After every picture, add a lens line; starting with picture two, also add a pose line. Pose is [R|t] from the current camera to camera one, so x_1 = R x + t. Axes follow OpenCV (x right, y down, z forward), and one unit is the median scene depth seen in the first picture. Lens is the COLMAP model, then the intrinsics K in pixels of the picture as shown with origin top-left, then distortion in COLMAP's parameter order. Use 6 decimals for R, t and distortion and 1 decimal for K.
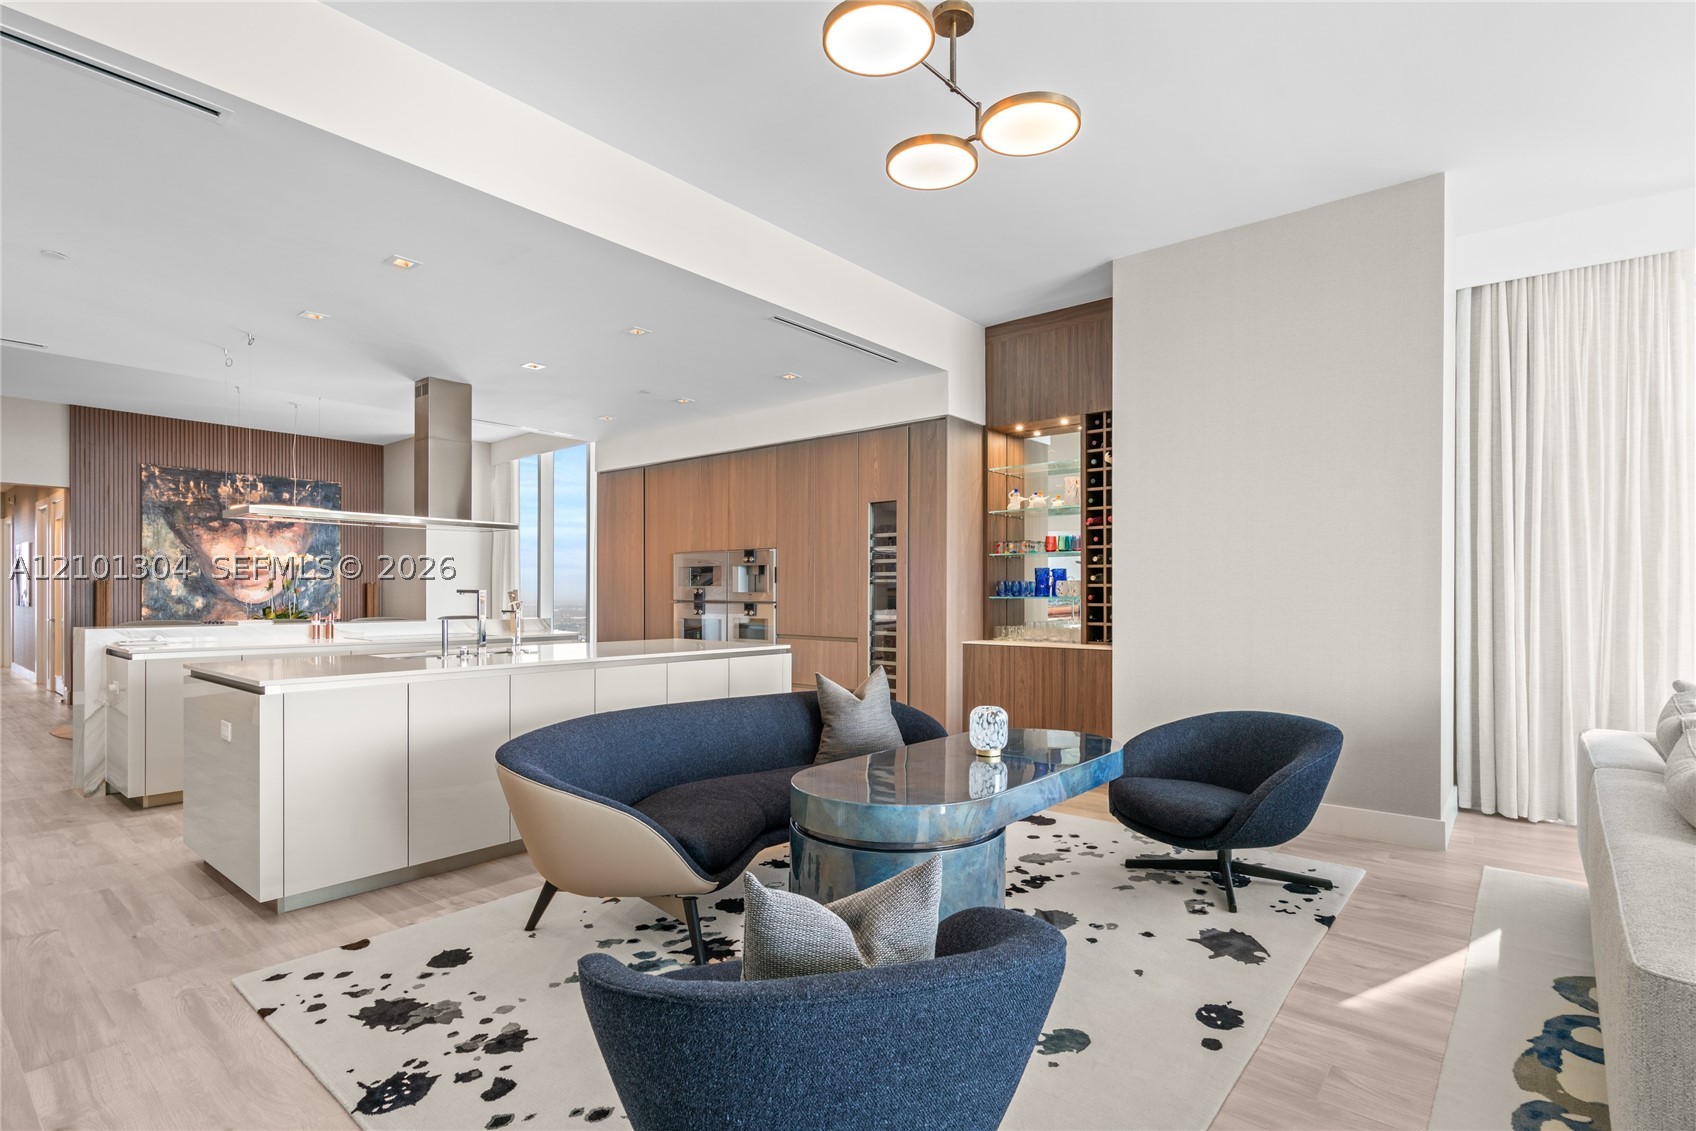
lens RADIAL K [[825.2, 0, 847.2], [0, 825.2, 589.7], [0, 0, 1]] dist [-0.001437, -0.000088]
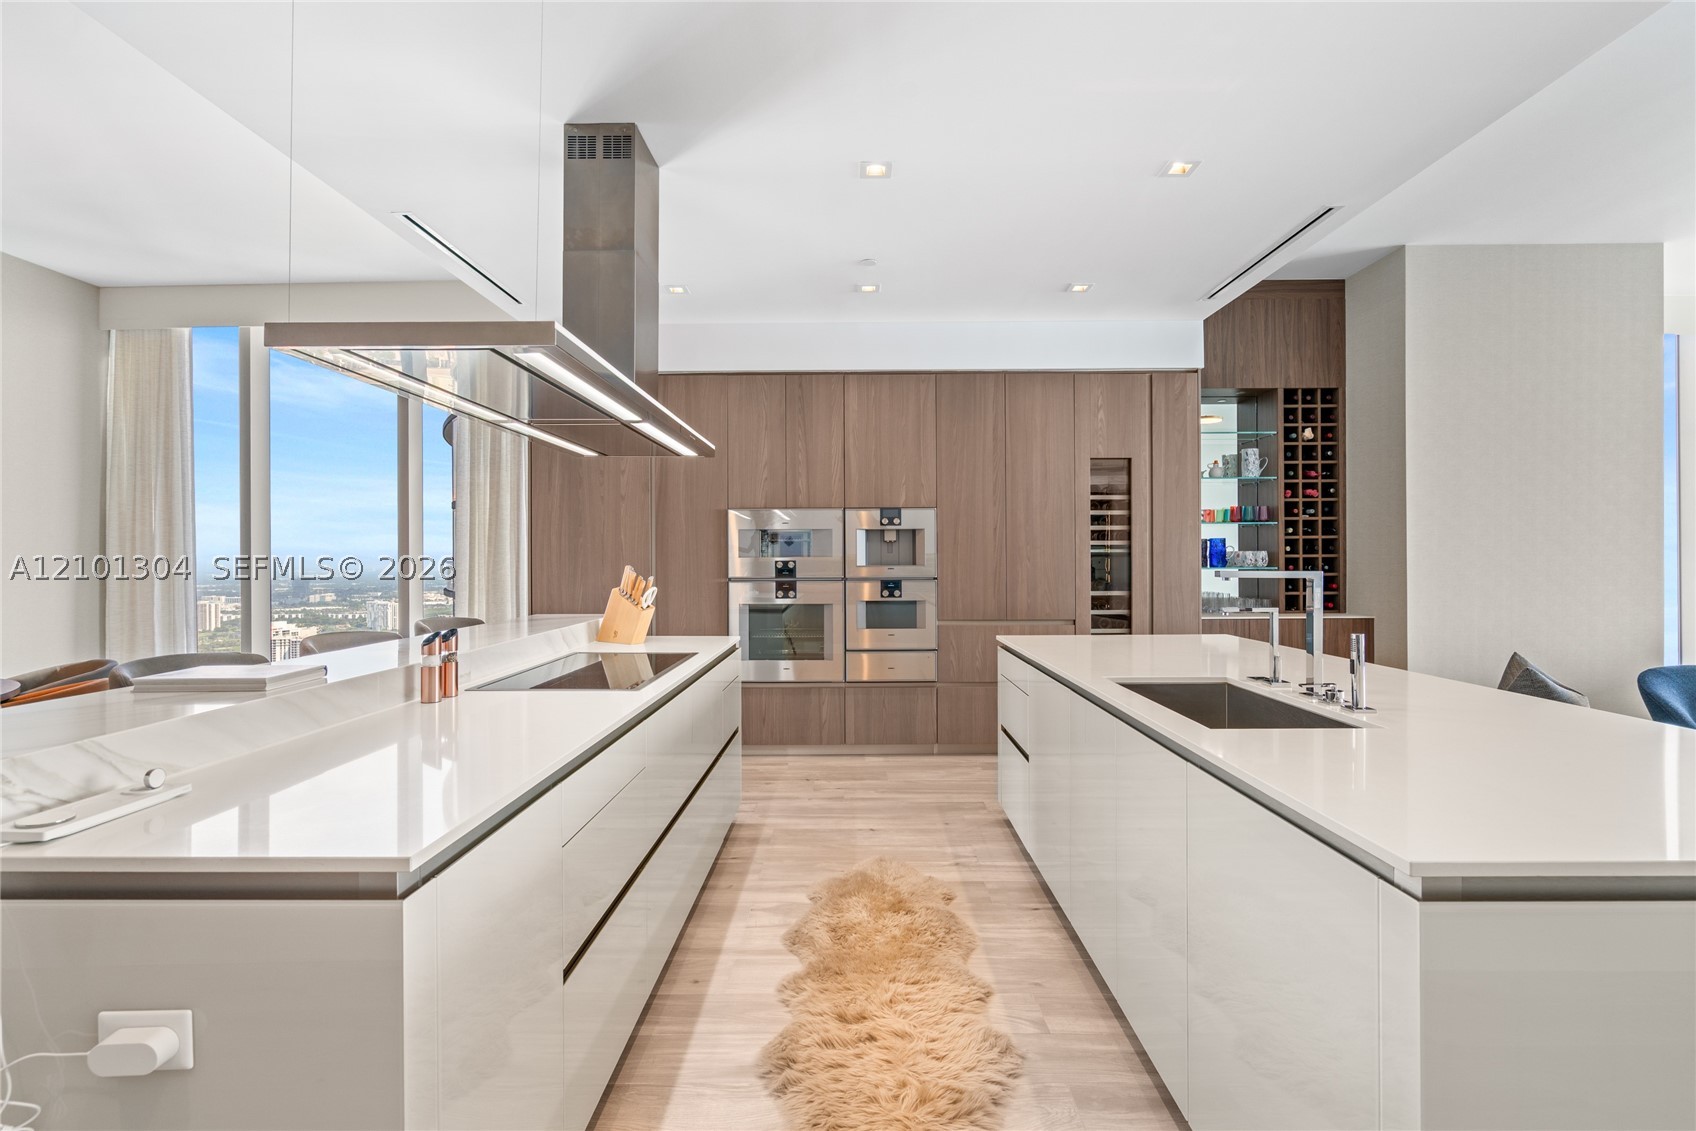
lens RADIAL K [[789.0, 0, 848.0], [0, 789.0, 565.5], [0, 0, 1]] dist [0.000544, -0.000042]
pose [[0.766339, -0.005875, 0.642410, -0.610201], [0.004430, 0.999983, 0.003860, 0.000293], [-0.642422, -0.000112, 0.766351, 0.483304]]
